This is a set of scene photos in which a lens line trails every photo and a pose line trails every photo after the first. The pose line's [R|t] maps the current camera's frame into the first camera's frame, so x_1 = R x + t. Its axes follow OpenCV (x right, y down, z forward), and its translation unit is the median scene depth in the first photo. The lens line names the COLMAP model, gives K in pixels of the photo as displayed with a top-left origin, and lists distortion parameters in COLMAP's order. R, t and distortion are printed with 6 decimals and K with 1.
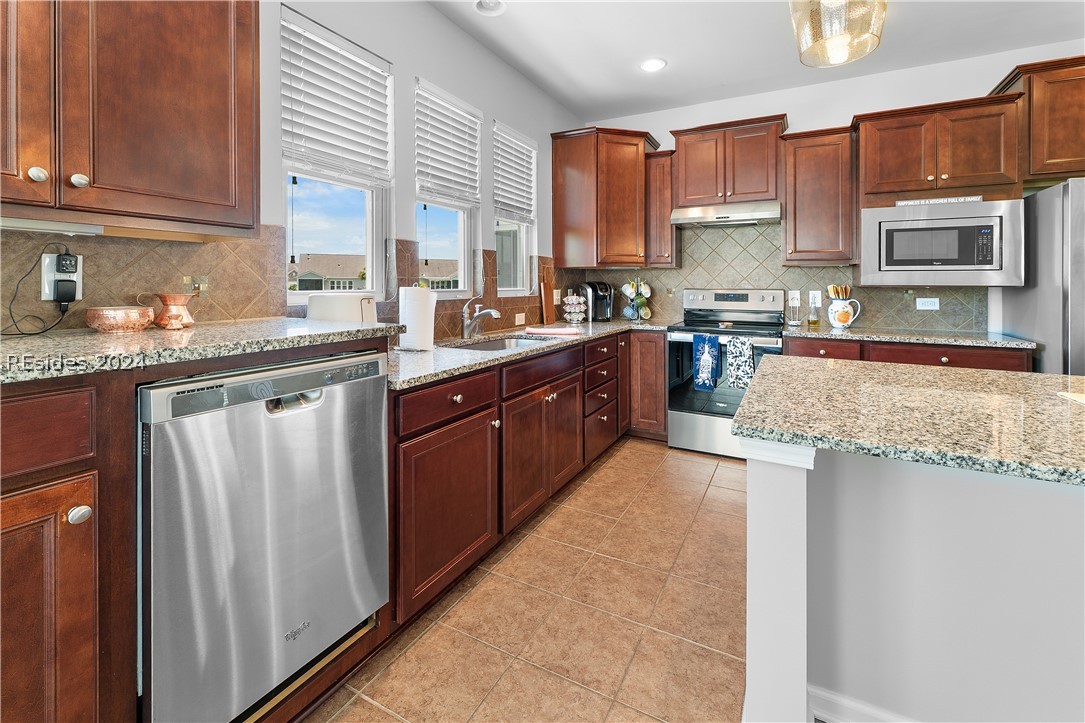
lens RADIAL K [[464.7, 0, 544.2], [0, 464.7, 287.0], [0, 0, 1]] dist [0.000504, 0.000032]
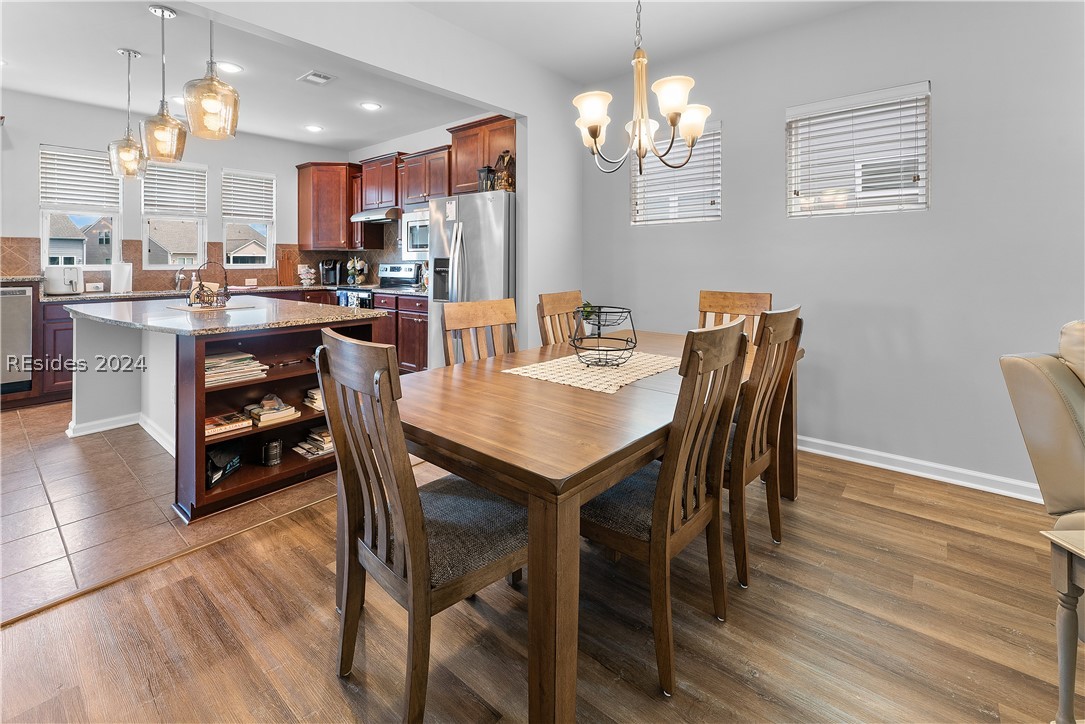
lens RADIAL K [[472.5, 0, 541.9], [0, 472.5, 260.5], [0, 0, 1]] dist [0.001981, -0.000193]
pose [[0.980903, -0.007178, -0.194365, 1.514595], [0.005728, 0.999951, -0.008023, 0.012303], [0.194413, 0.006756, 0.980896, -0.545163]]
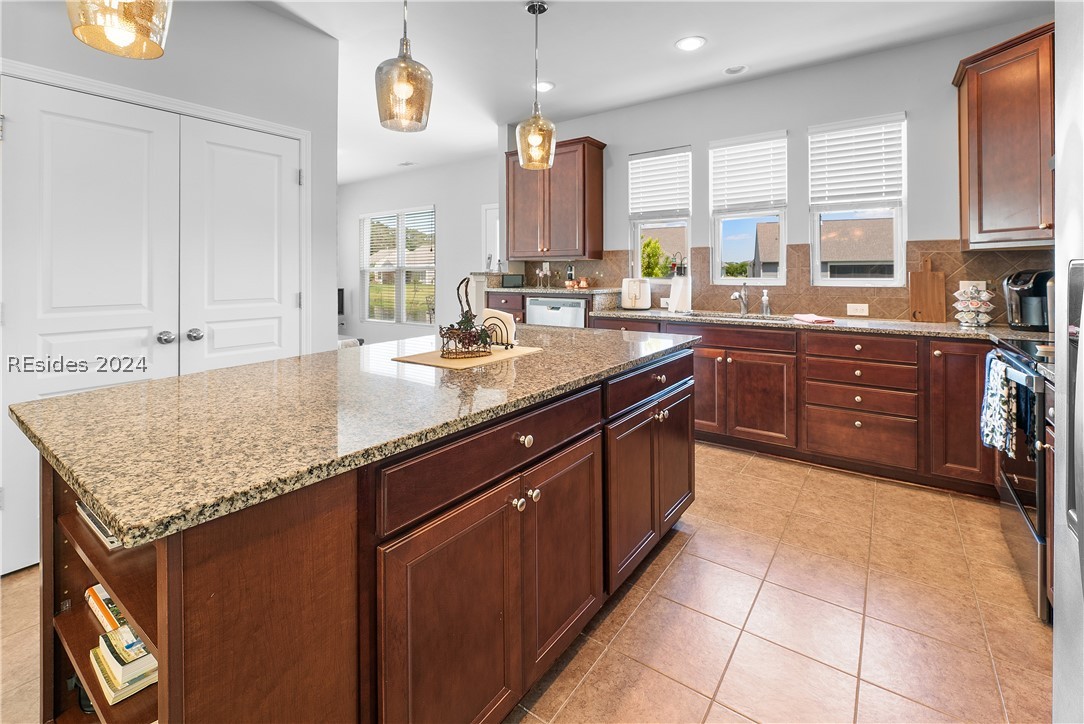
lens RADIAL K [[482.4, 0, 544.5], [0, 482.4, 272.6], [0, 0, 1]] dist [-0.000190, 0.000128]
pose [[-0.129138, -0.004971, -0.991614, 1.197424], [-0.004700, 0.999979, -0.004401, -0.001139], [0.991615, 0.004092, -0.129159, 0.557203]]
